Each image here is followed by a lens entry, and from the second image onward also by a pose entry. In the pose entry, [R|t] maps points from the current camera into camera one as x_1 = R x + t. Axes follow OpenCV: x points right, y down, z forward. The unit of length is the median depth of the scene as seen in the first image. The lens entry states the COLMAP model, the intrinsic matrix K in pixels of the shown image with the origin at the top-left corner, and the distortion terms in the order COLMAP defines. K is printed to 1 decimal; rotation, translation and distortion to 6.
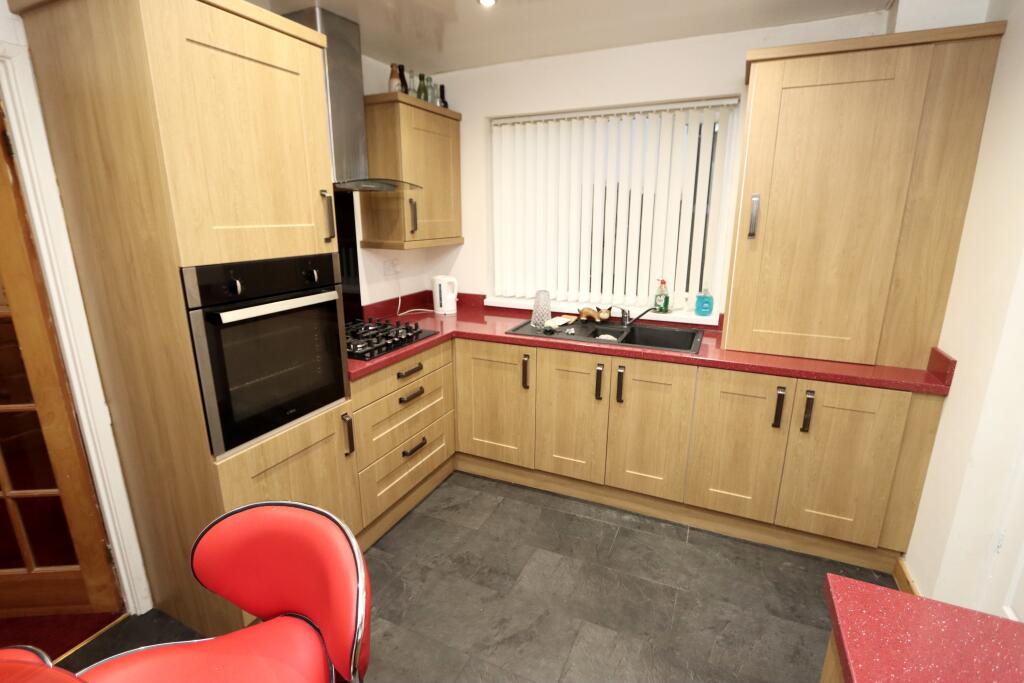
lens RADIAL K [[478.8, 0, 511.6], [0, 478.8, 337.6], [0, 0, 1]] dist [-0.016861, -0.000107]
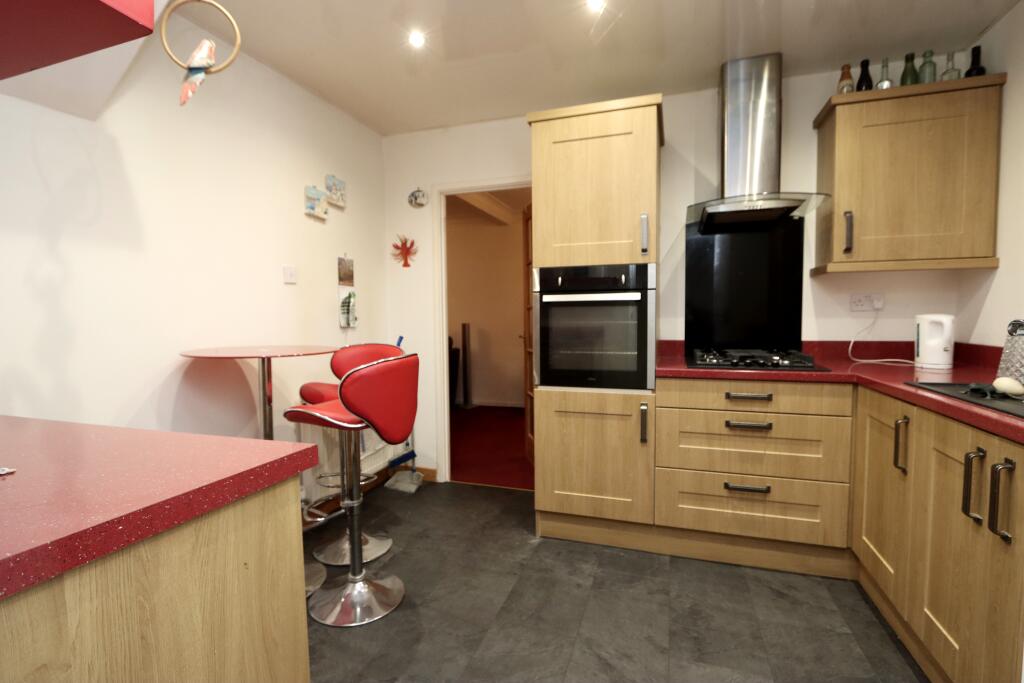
lens RADIAL K [[480.4, 0, 512.0], [0, 480.4, 341.5], [0, 0, 1]] dist [-0.001800, -0.000692]
pose [[0.107573, 0.056593, -0.992585, 0.602616], [-0.242270, 0.969774, 0.029036, 0.047652], [0.964227, 0.237350, 0.118032, 0.418698]]
